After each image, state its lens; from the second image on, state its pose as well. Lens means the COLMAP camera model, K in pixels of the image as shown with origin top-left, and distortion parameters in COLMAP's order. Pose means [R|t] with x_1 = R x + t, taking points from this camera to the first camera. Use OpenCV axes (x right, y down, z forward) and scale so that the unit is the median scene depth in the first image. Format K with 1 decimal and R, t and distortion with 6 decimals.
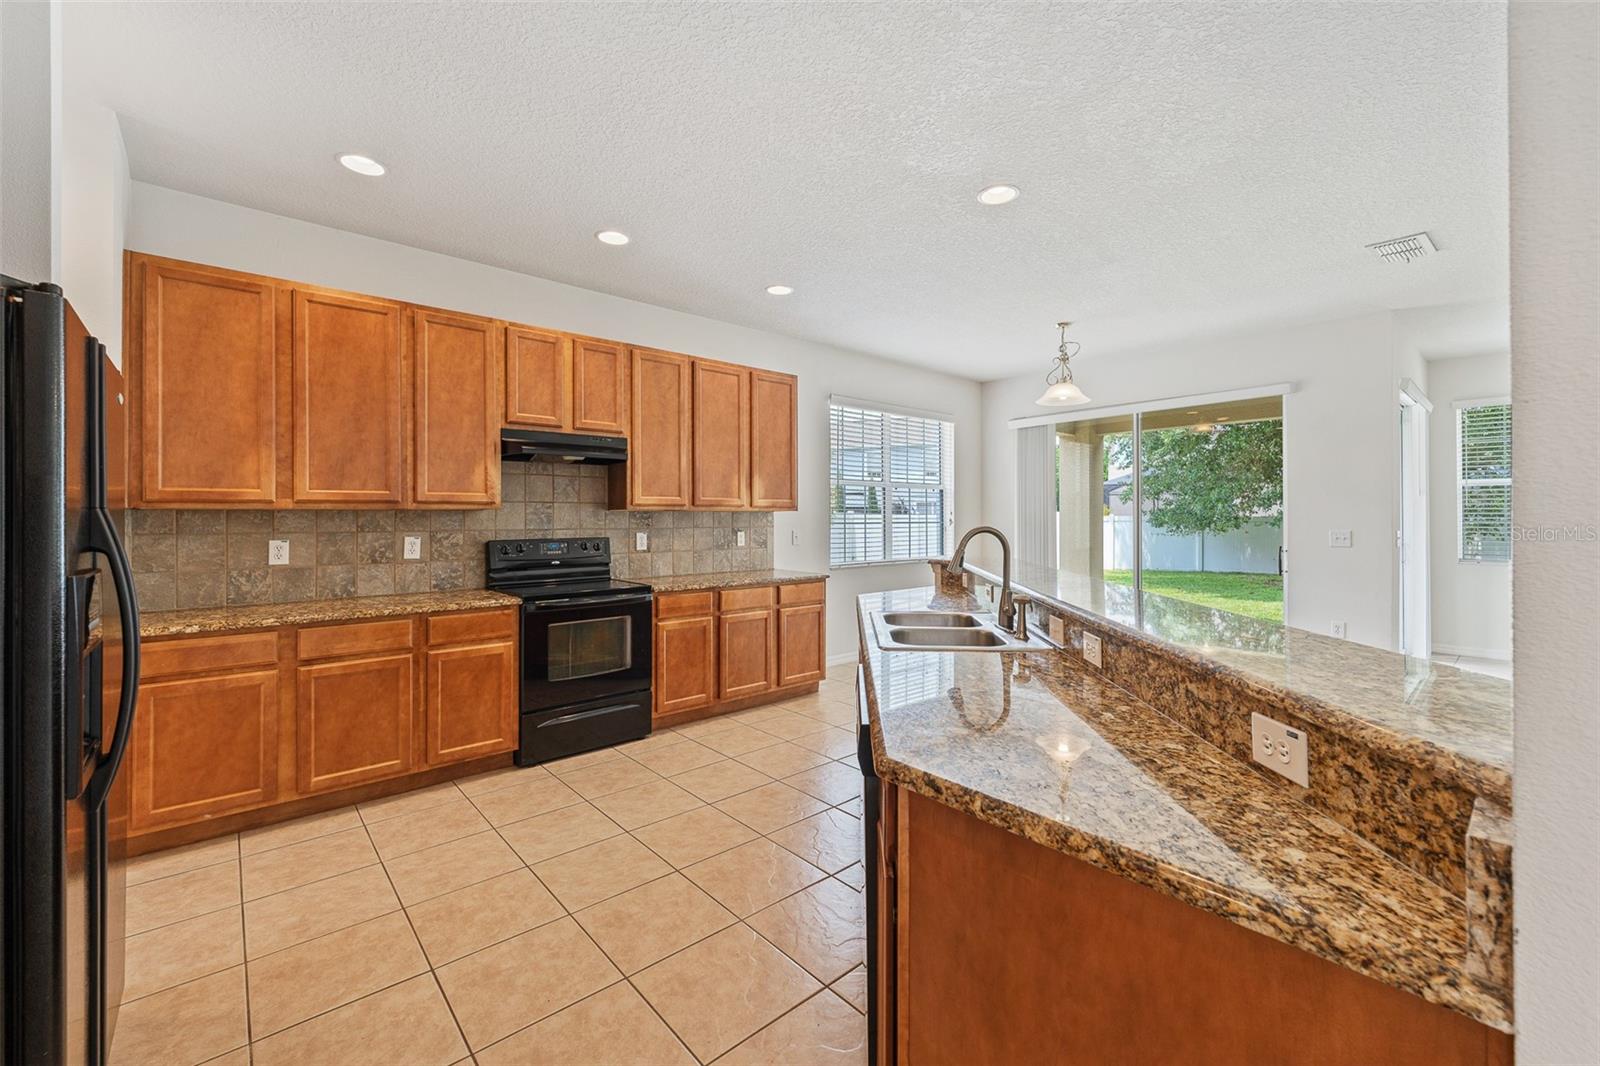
lens RADIAL K [[662.7, 0, 810.6], [0, 662.7, 514.3], [0, 0, 1]] dist [-0.001529, -0.000207]
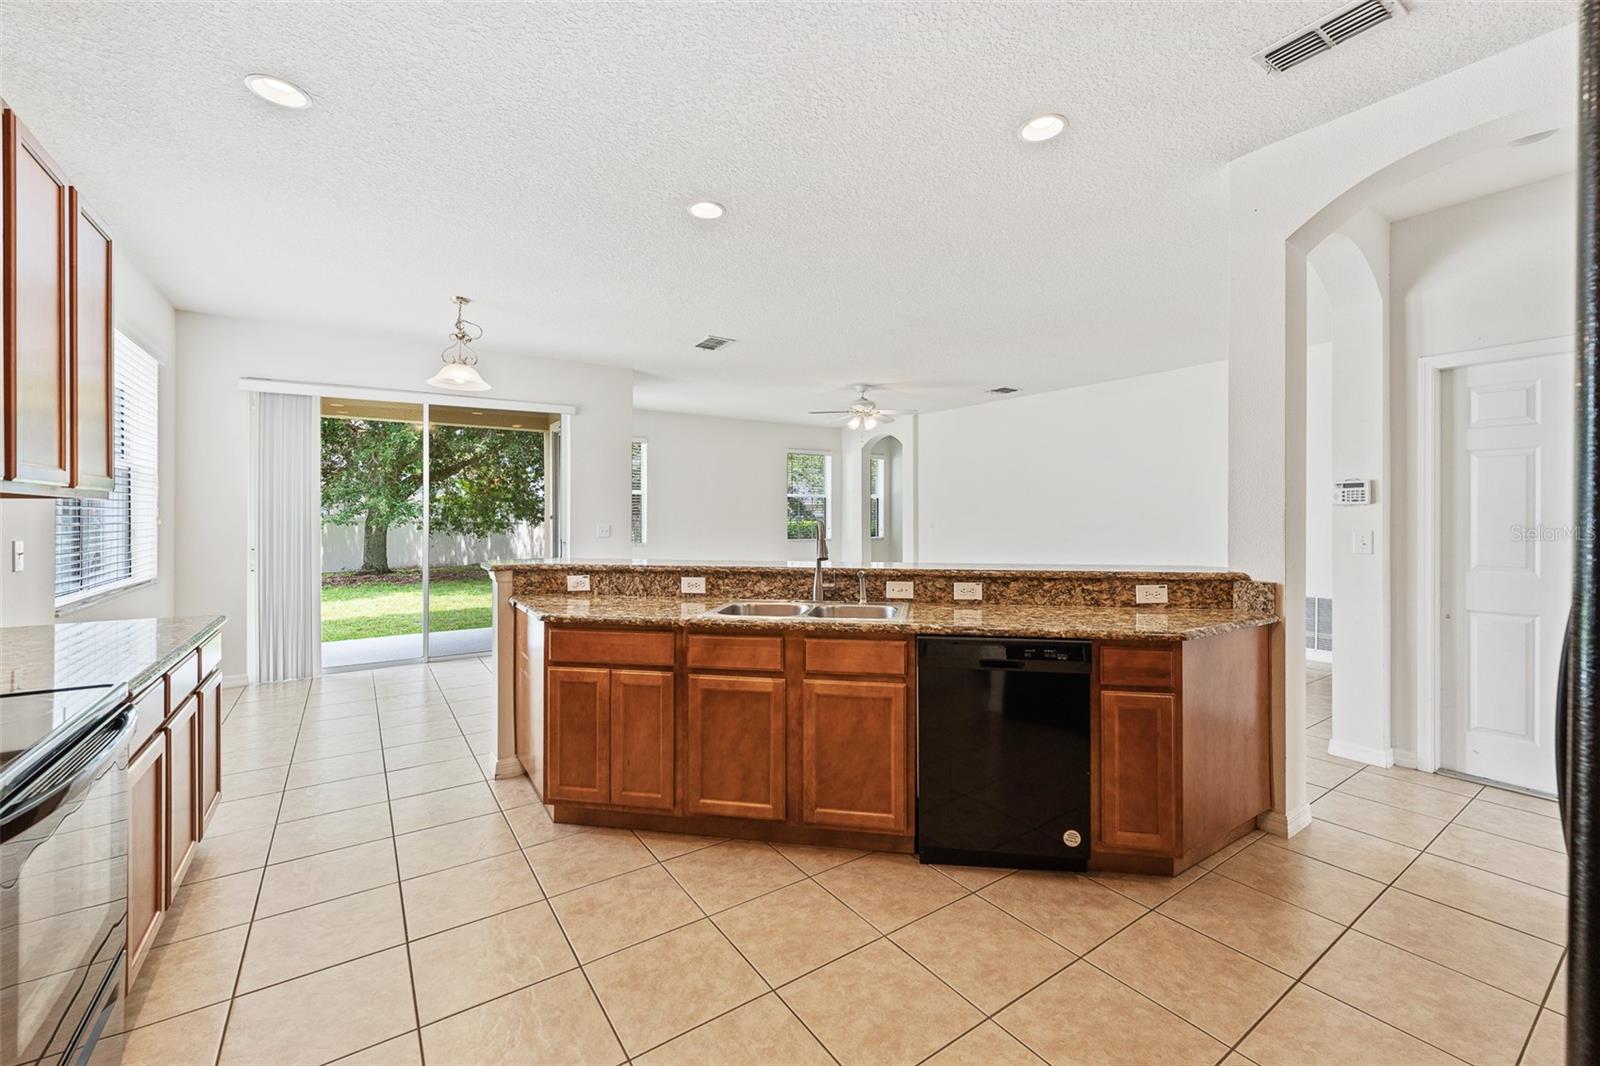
lens RADIAL K [[662.7, 0, 810.6], [0, 662.7, 514.3], [0, 0, 1]] dist [-0.001529, -0.000207]
pose [[0.124089, 0.002579, 0.992268, -0.864540], [-0.002505, 0.999994, -0.002286, 0.012340], [-0.992268, -0.002202, 0.124095, 0.814138]]
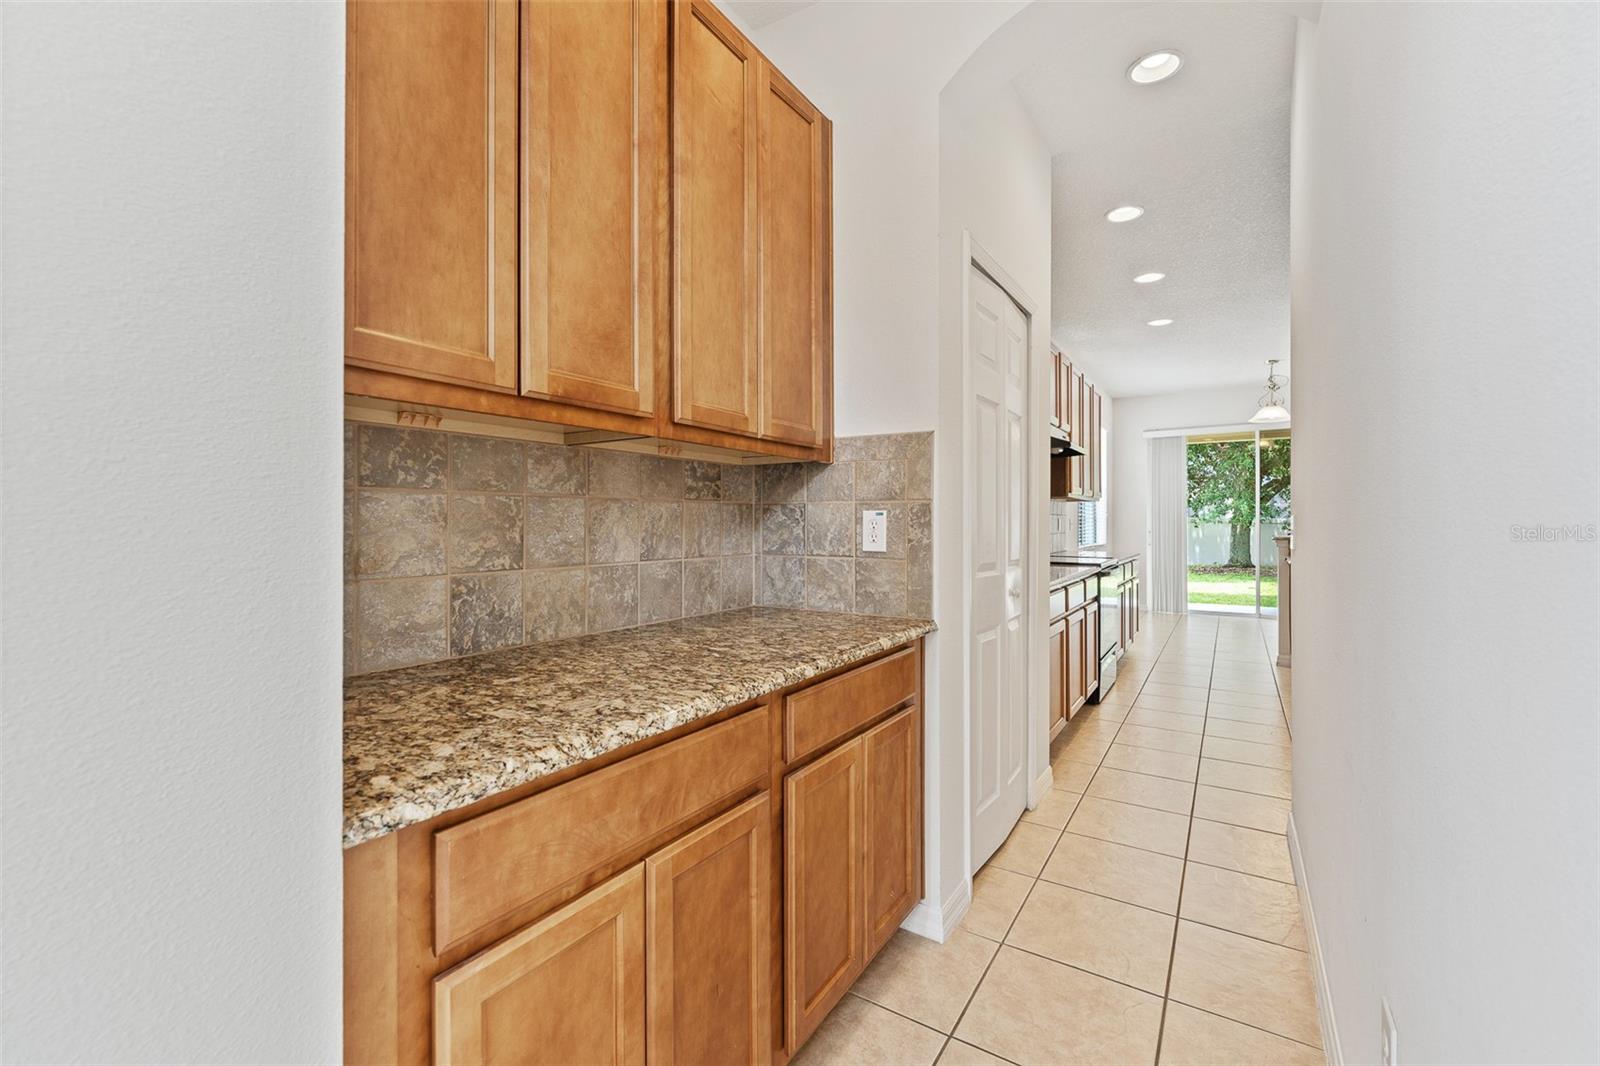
lens RADIAL K [[662.7, 0, 810.6], [0, 662.7, 514.3], [0, 0, 1]] dist [-0.001529, -0.000207]
pose [[0.962063, 0.004636, 0.272789, -1.643306], [-0.003441, 0.999982, -0.004860, 0.050576], [-0.272807, 0.003737, 0.962062, -0.011750]]
